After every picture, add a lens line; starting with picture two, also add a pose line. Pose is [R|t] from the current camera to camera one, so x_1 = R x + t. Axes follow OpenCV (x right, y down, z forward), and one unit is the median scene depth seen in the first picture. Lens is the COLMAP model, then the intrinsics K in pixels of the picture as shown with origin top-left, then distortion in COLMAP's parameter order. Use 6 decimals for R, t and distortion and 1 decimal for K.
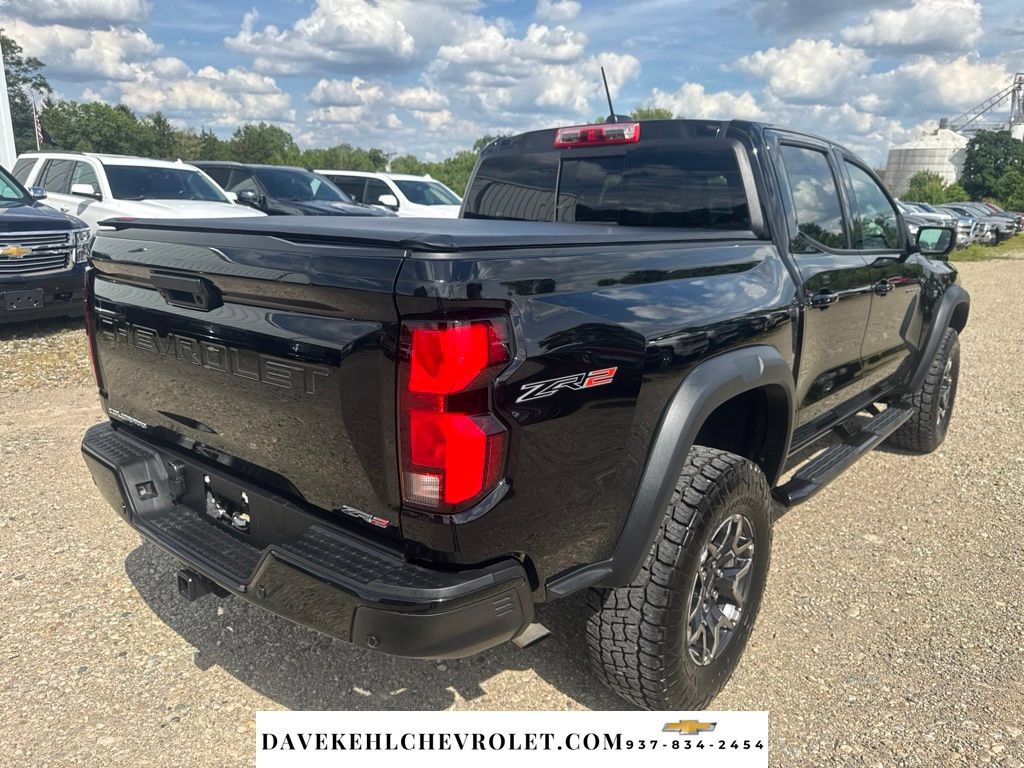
lens RADIAL K [[750.5, 0, 484.5], [0, 750.5, 388.1], [0, 0, 1]] dist [0.001076, -0.007201]
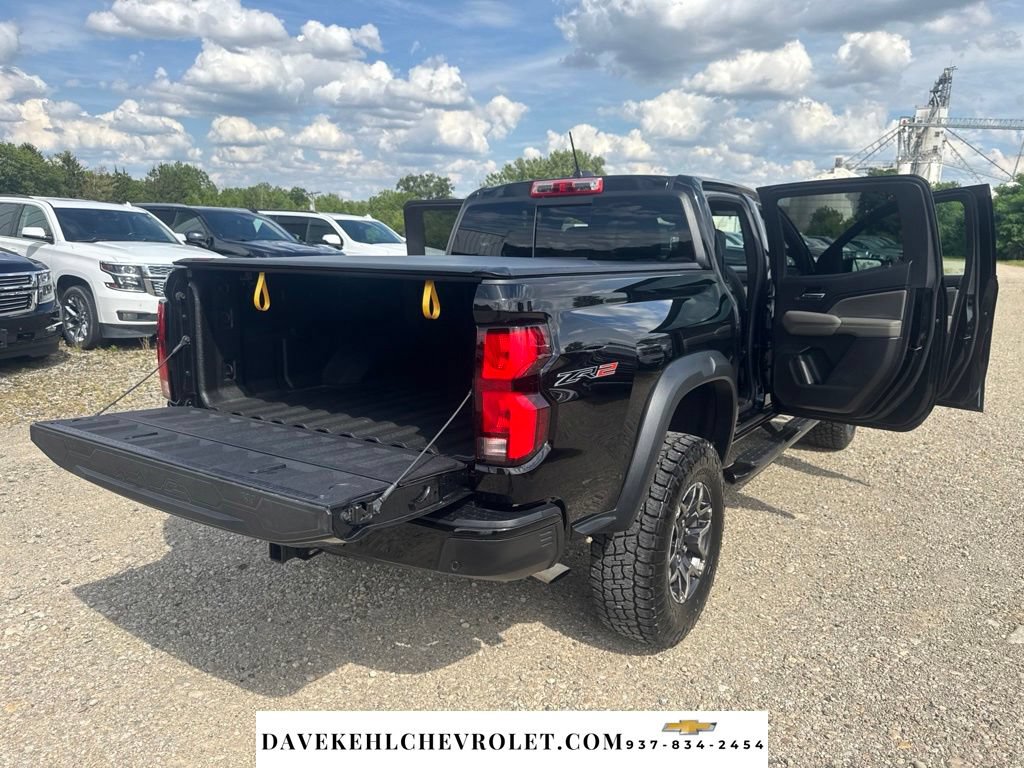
lens RADIAL K [[749.3, 0, 484.9], [0, 749.3, 384.5], [0, 0, 1]] dist [0.006120, -0.004853]
pose [[0.995117, -0.028967, 0.094358, -0.128230], [0.033775, 0.998190, -0.049765, 0.047894], [-0.092746, 0.052709, 0.994294, -0.219195]]
